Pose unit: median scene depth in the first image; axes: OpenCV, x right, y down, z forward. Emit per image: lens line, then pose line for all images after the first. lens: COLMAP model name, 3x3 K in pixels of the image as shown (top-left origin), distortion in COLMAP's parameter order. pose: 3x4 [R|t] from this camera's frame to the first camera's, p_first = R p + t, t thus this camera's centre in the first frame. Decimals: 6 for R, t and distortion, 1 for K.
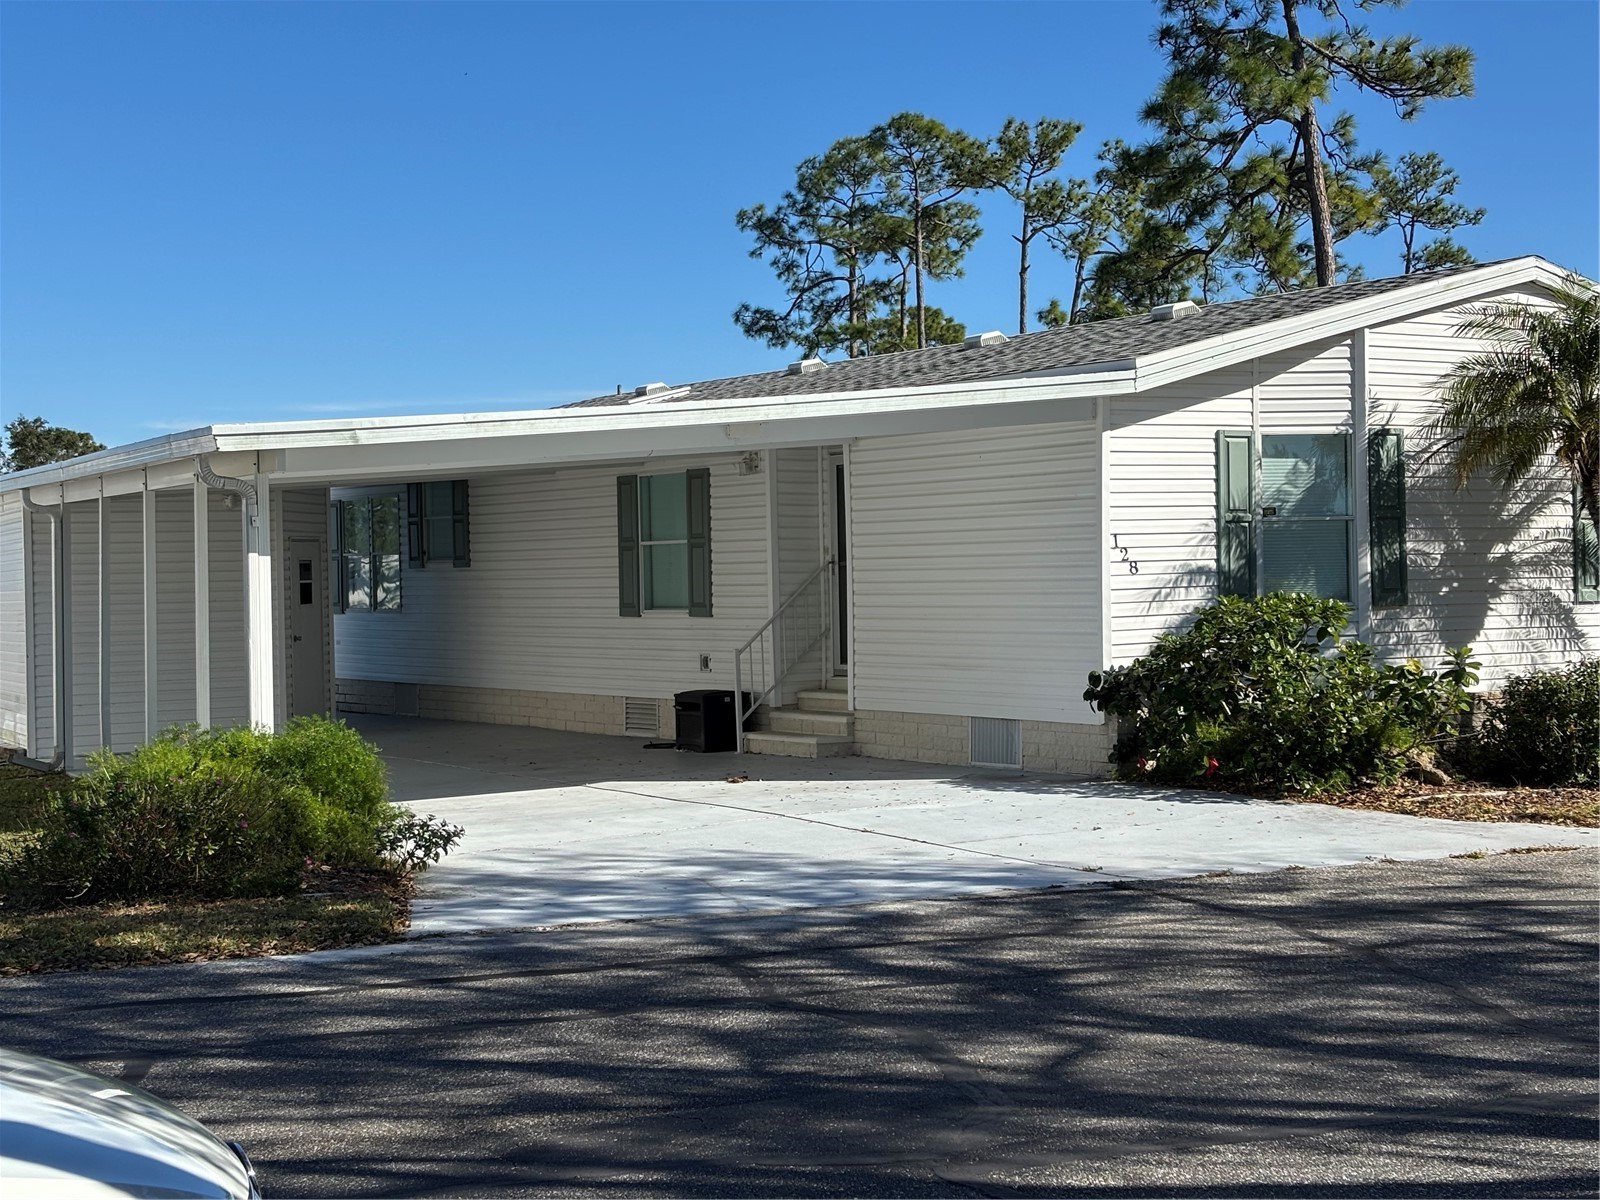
lens RADIAL K [[2438.6, 0, 800.0], [0, 2438.6, 600.0], [0, 0, 1]] dist [0.286831, -1.064571]
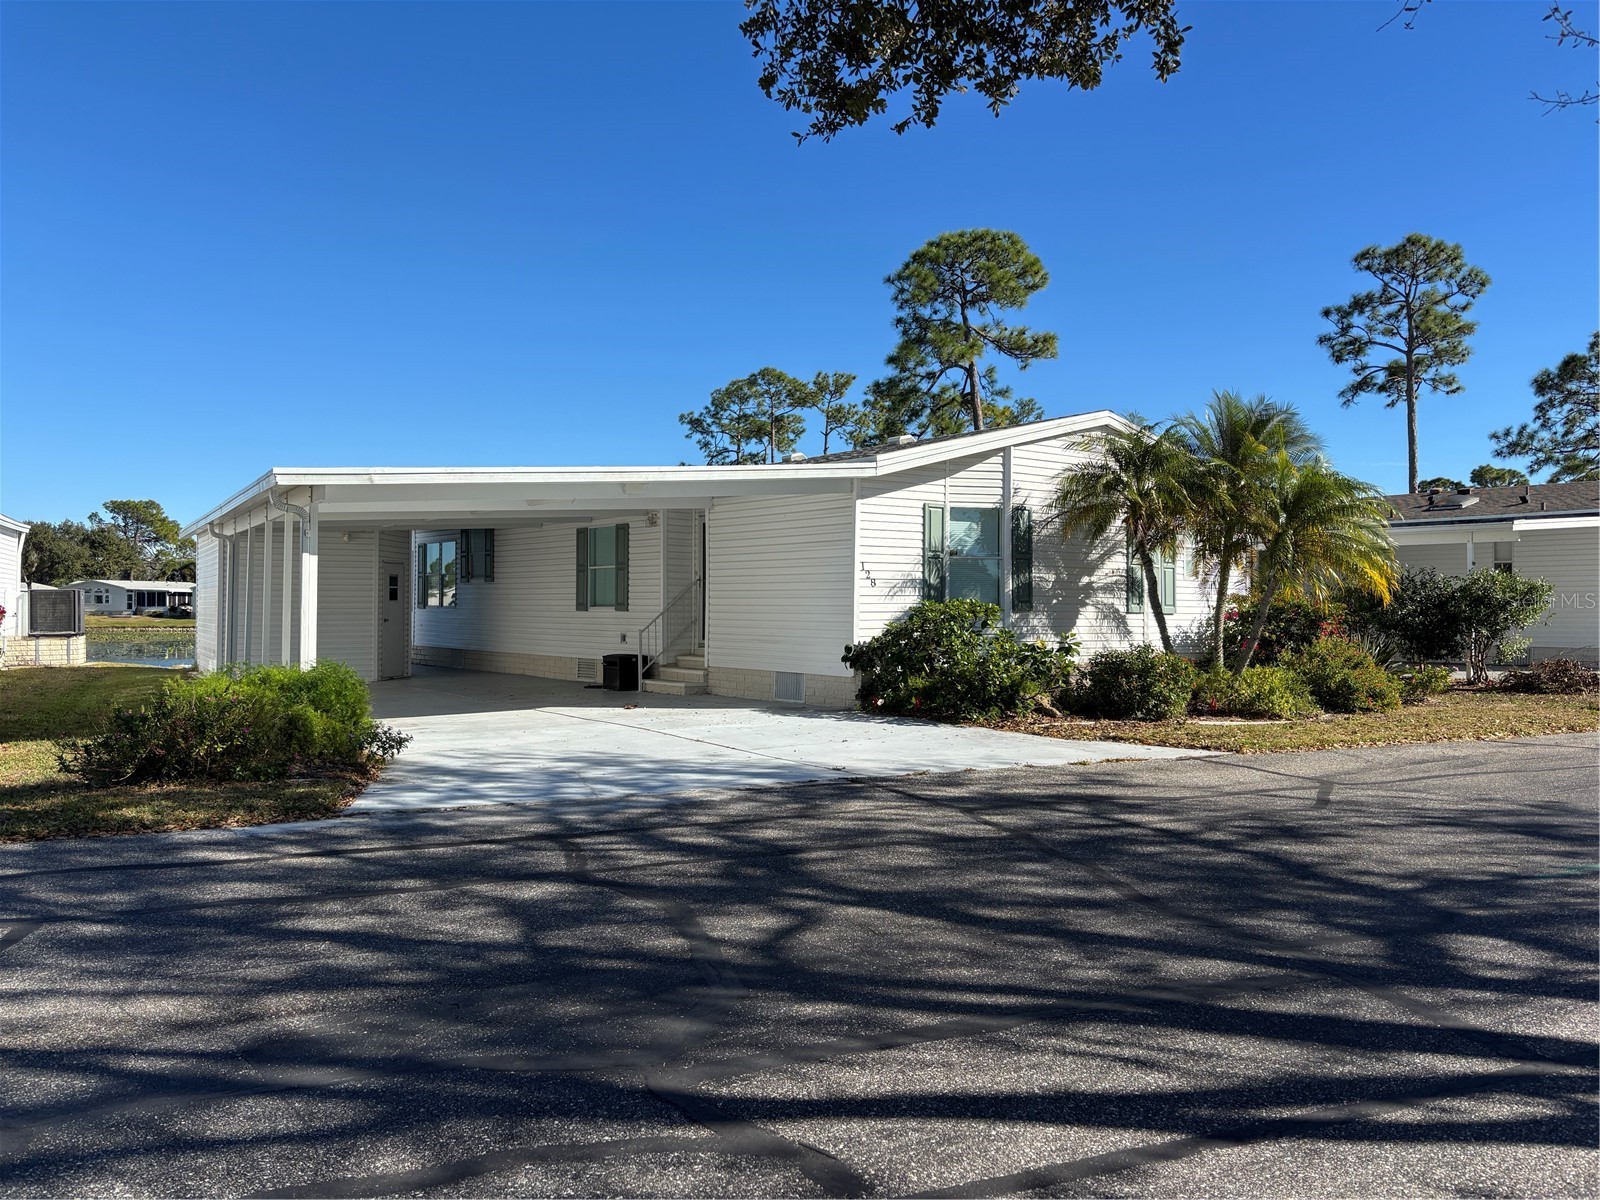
lens RADIAL K [[1219.0, 0, 793.1], [0, 1219.0, 583.4], [0, 0, 1]] dist [0.168734, -0.284010]
pose [[0.997641, 0.025875, 0.063588, 0.028536], [-0.023903, 0.999215, -0.031580, 0.014212], [-0.064355, 0.029985, 0.997476, 0.174261]]
